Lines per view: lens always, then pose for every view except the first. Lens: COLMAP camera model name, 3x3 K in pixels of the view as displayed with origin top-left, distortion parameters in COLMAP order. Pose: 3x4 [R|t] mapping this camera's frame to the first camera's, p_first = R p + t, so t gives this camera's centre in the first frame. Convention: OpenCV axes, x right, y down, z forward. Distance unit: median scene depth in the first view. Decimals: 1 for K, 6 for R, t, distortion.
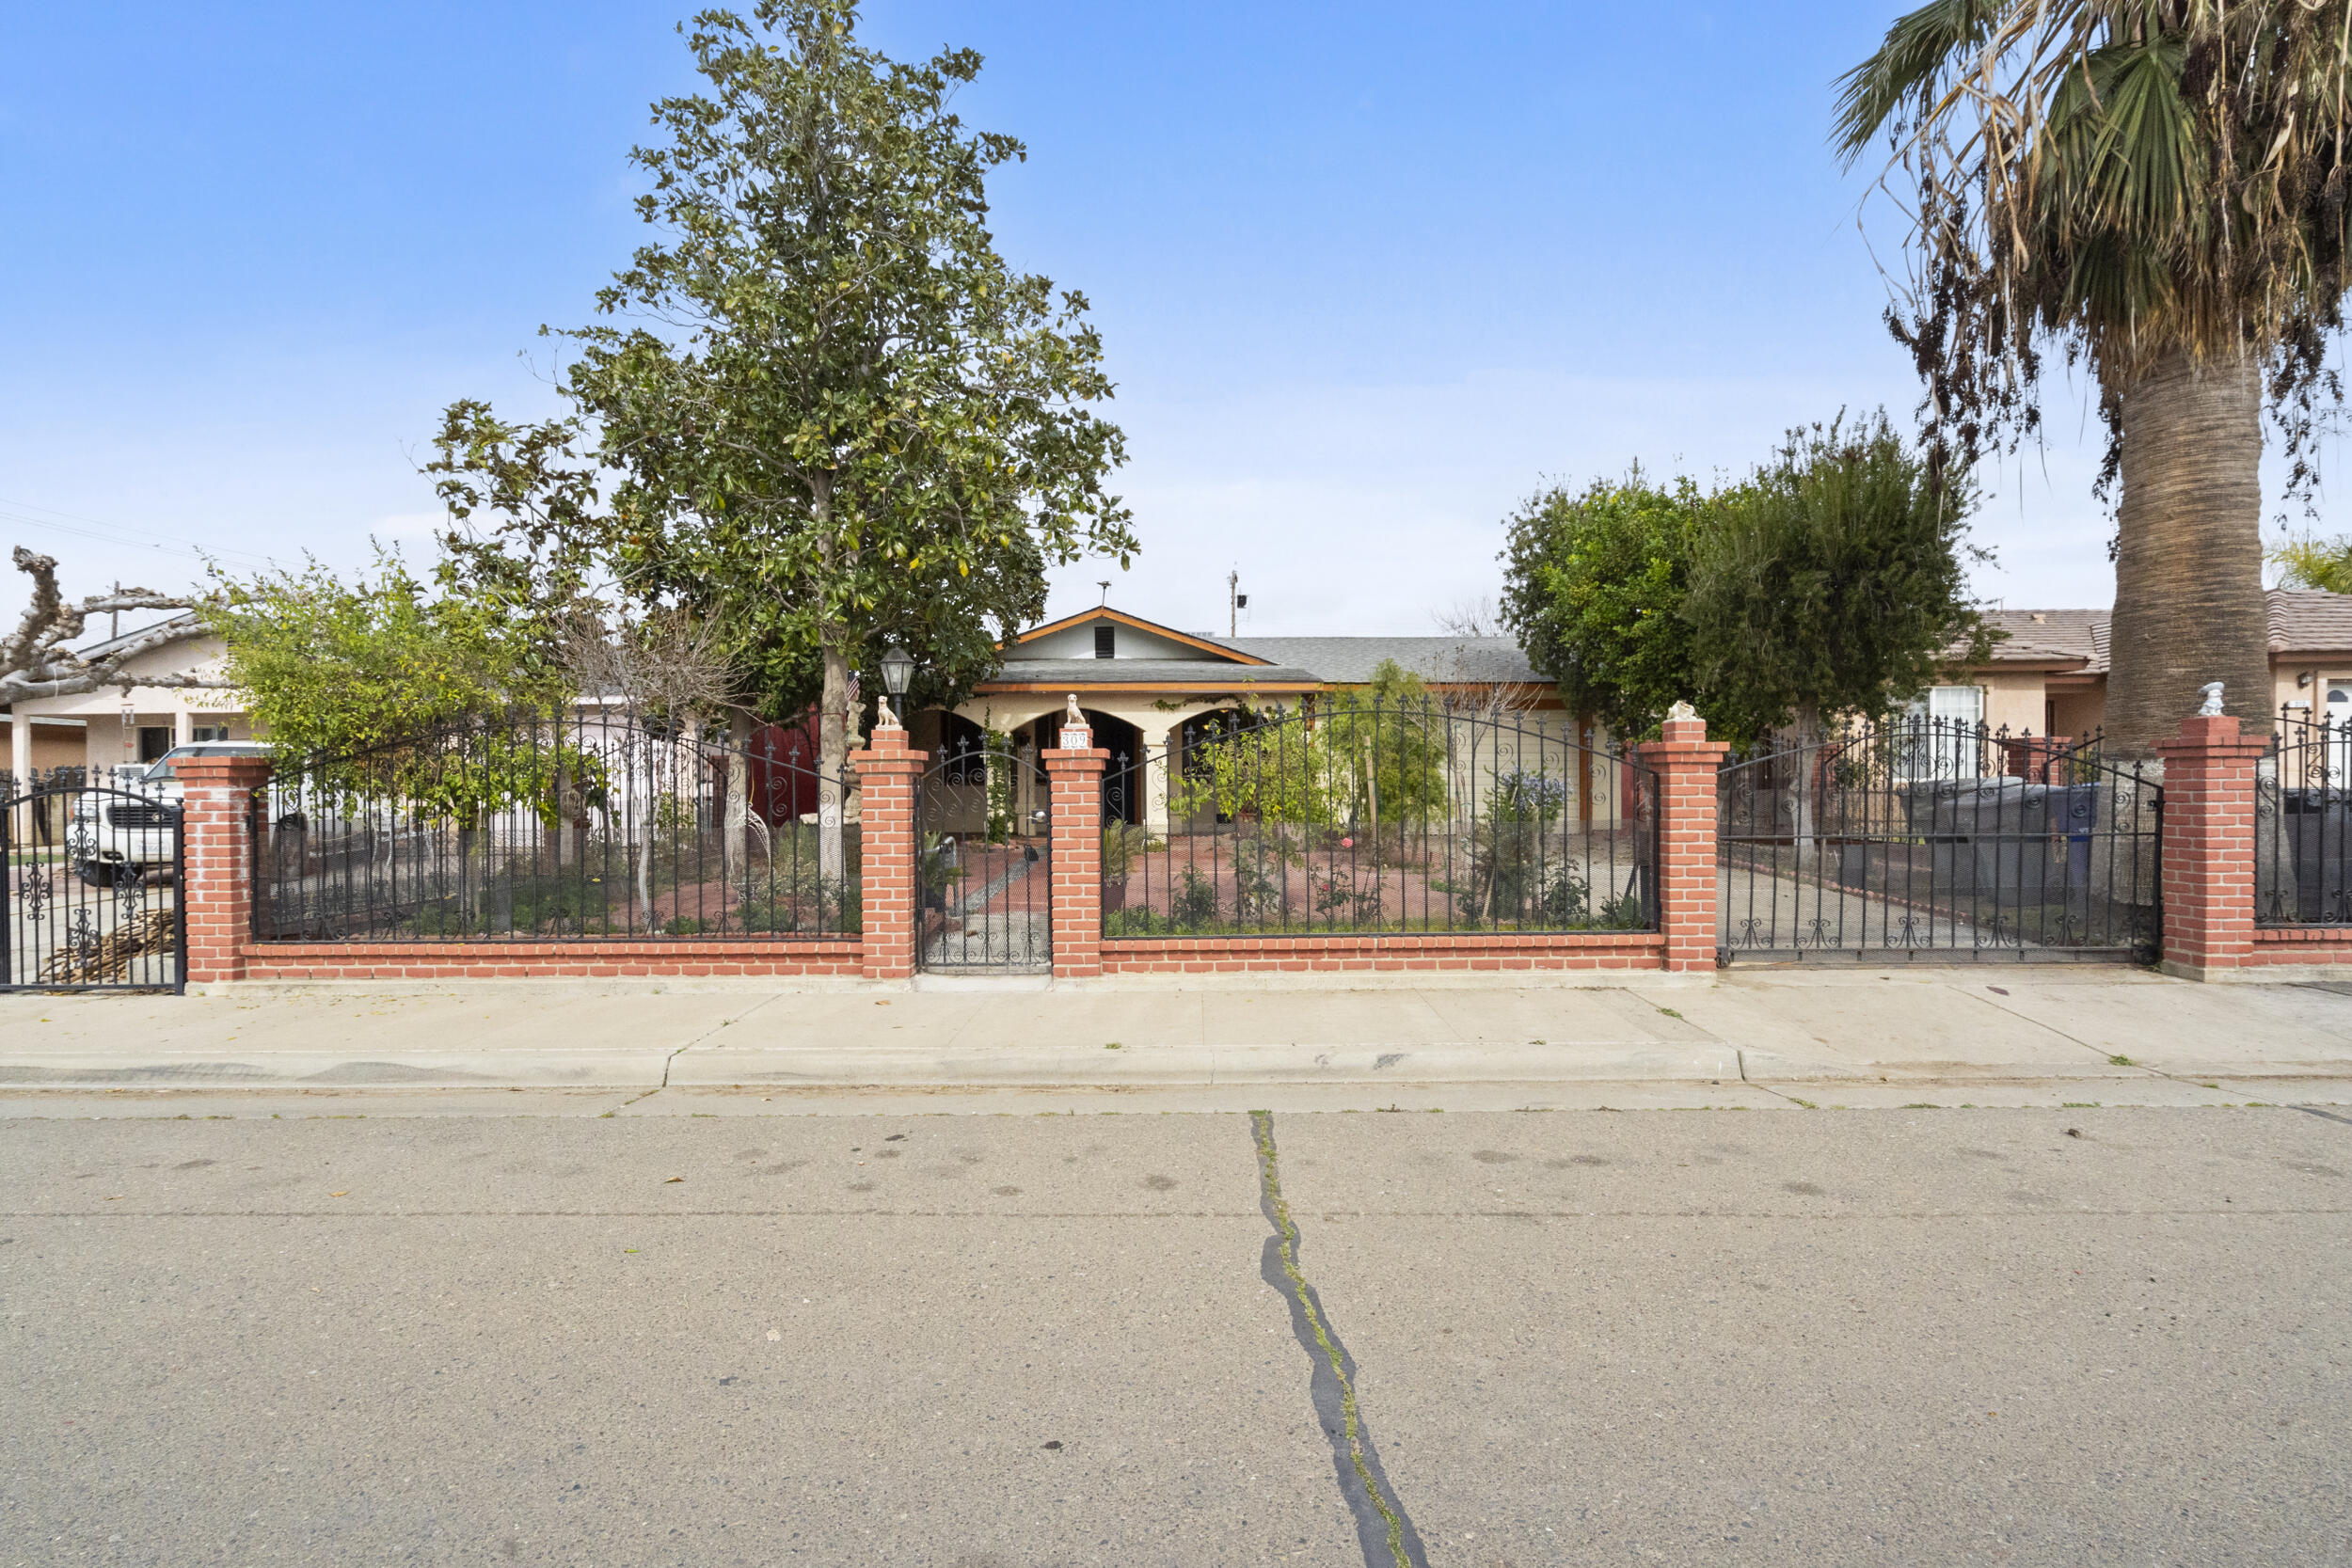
lens RADIAL K [[1064.1, 0, 1166.5], [0, 1064.1, 787.1], [0, 0, 1]] dist [-0.001672, -0.000176]
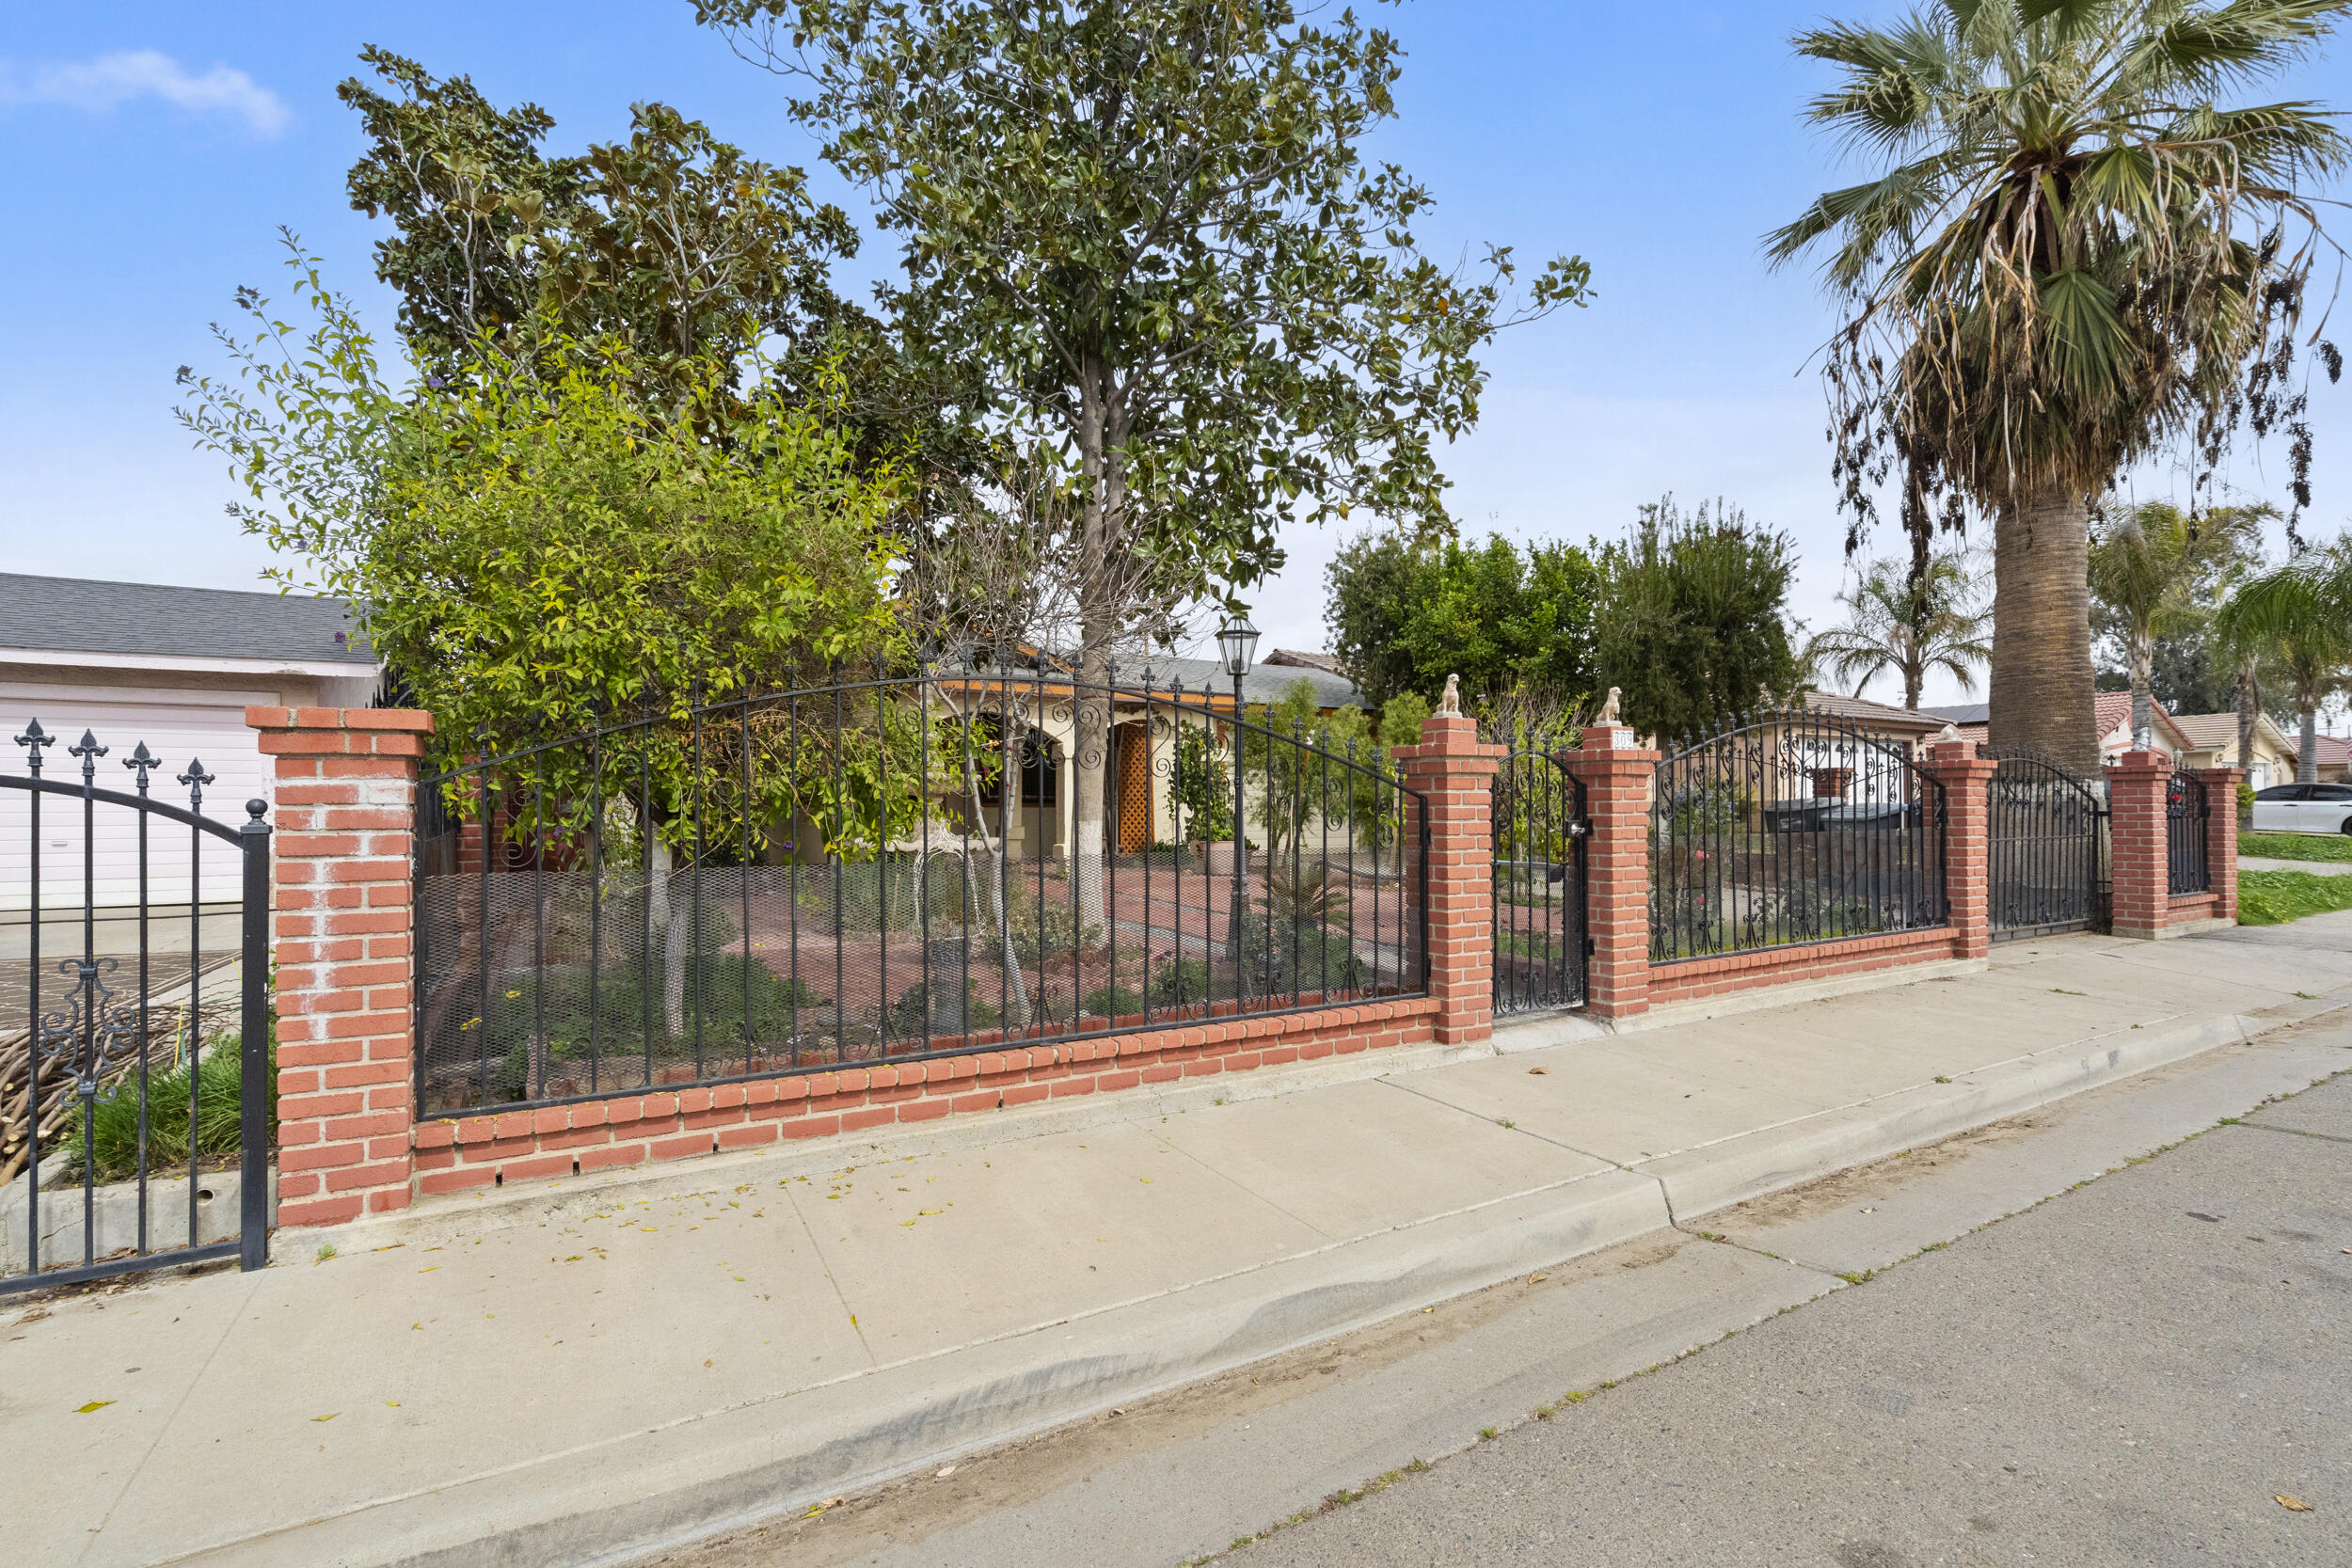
lens RADIAL K [[1064.1, 0, 1175.4], [0, 1064.1, 797.8], [0, 0, 1]] dist [-0.001672, -0.000176]
pose [[0.858592, 0.006788, 0.512614, -0.833347], [0.003676, 0.999805, -0.019397, 0.018319], [-0.512646, 0.018539, 0.858400, 0.444954]]
